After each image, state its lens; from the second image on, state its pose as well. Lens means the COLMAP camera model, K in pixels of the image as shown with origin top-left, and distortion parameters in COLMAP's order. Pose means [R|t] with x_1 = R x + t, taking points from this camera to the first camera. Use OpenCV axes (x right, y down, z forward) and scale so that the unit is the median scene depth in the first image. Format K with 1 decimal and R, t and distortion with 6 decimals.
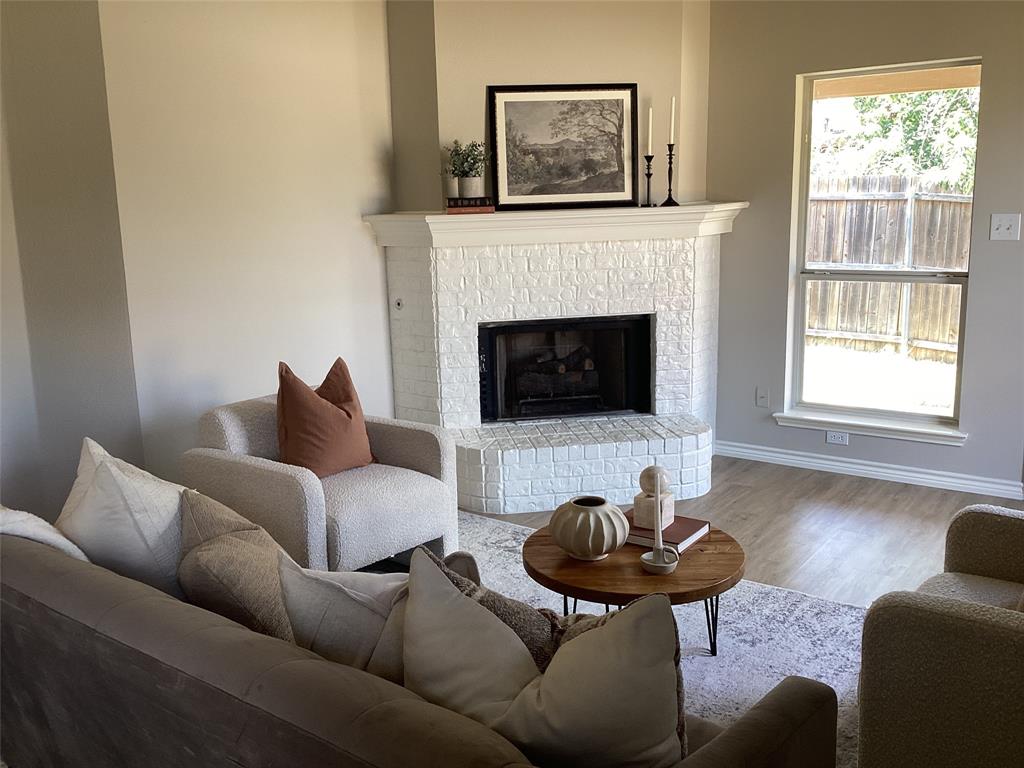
lens RADIAL K [[930.5, 0, 512.1], [0, 930.5, 391.0], [0, 0, 1]] dist [0.026061, 0.000000]
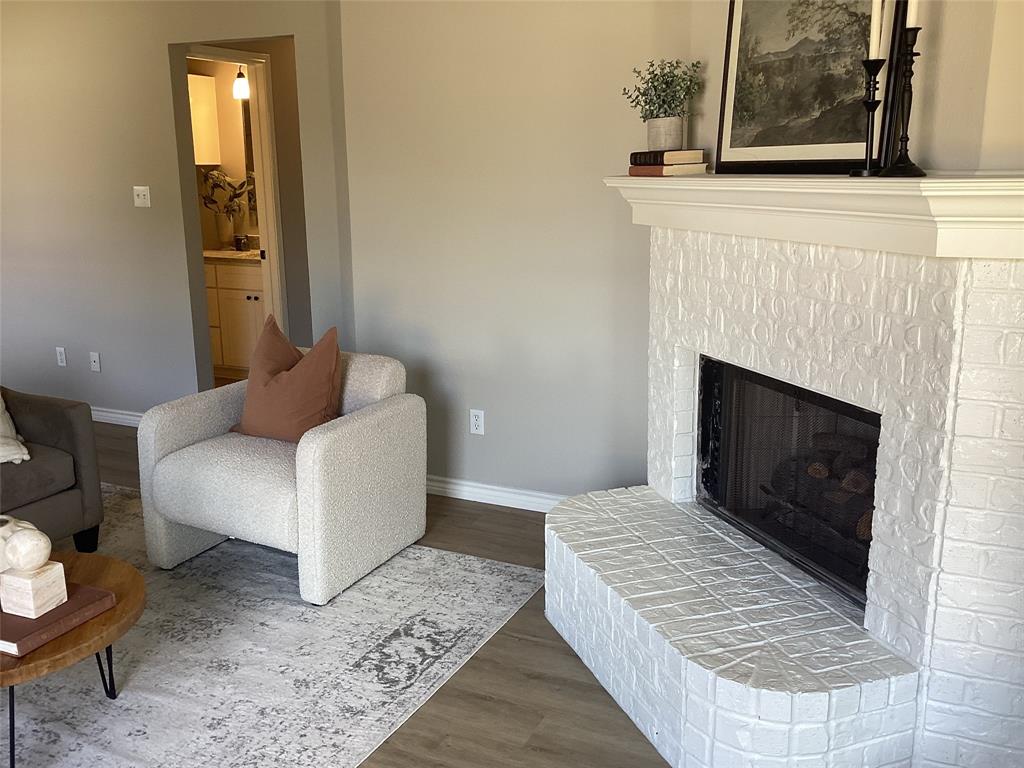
lens RADIAL K [[930.5, 0, 504.2], [0, 930.5, 382.0], [0, 0, 1]] dist [0.026061, 0.000000]
pose [[0.204766, 0.253624, -0.945381, 0.562000], [-0.199515, 0.956384, 0.213361, -0.164786], [0.958261, 0.144929, 0.246437, 0.737398]]
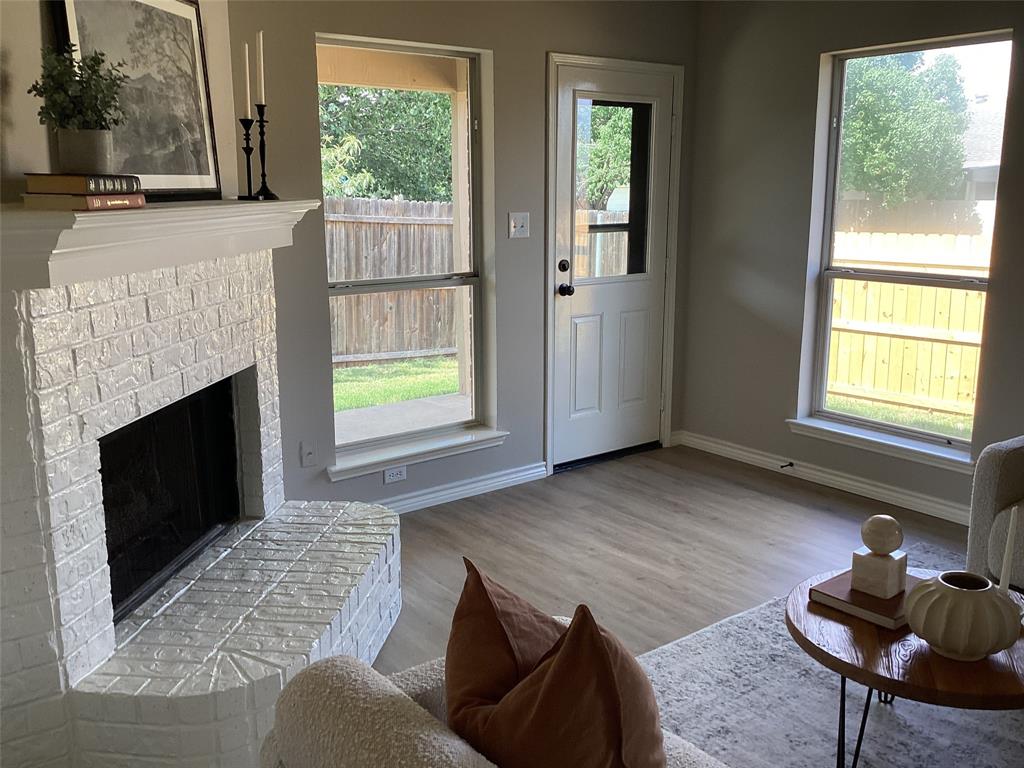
lens RADIAL K [[930.5, 0, 514.2], [0, 930.5, 380.7], [0, 0, 1]] dist [0.026061, 0.000000]
pose [[0.260132, -0.171126, 0.950288, -0.433246], [0.193982, 0.973367, 0.122182, -0.121088], [-0.945887, 0.152556, 0.286399, 0.667346]]
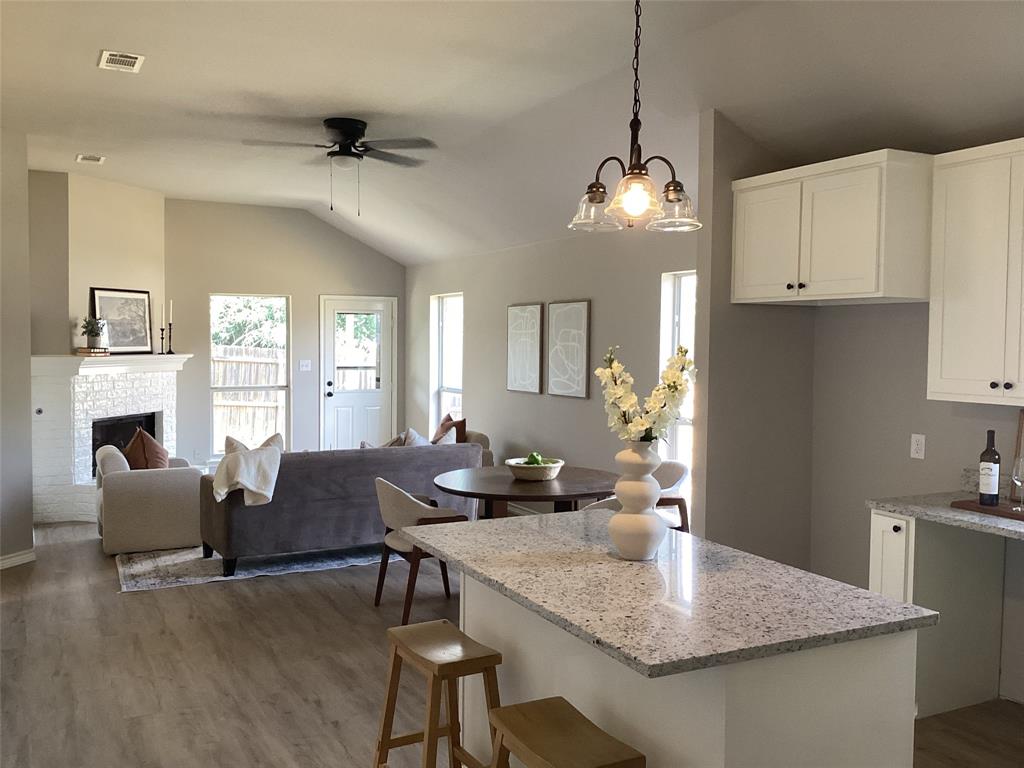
lens RADIAL K [[930.5, 0, 520.3], [0, 930.5, 378.5], [0, 0, 1]] dist [0.026061, 0.000000]
pose [[0.416732, -0.007610, 0.908997, -1.284820], [0.171543, 0.982657, -0.070418, 0.110125], [-0.892697, 0.185278, 0.410810, -0.426788]]
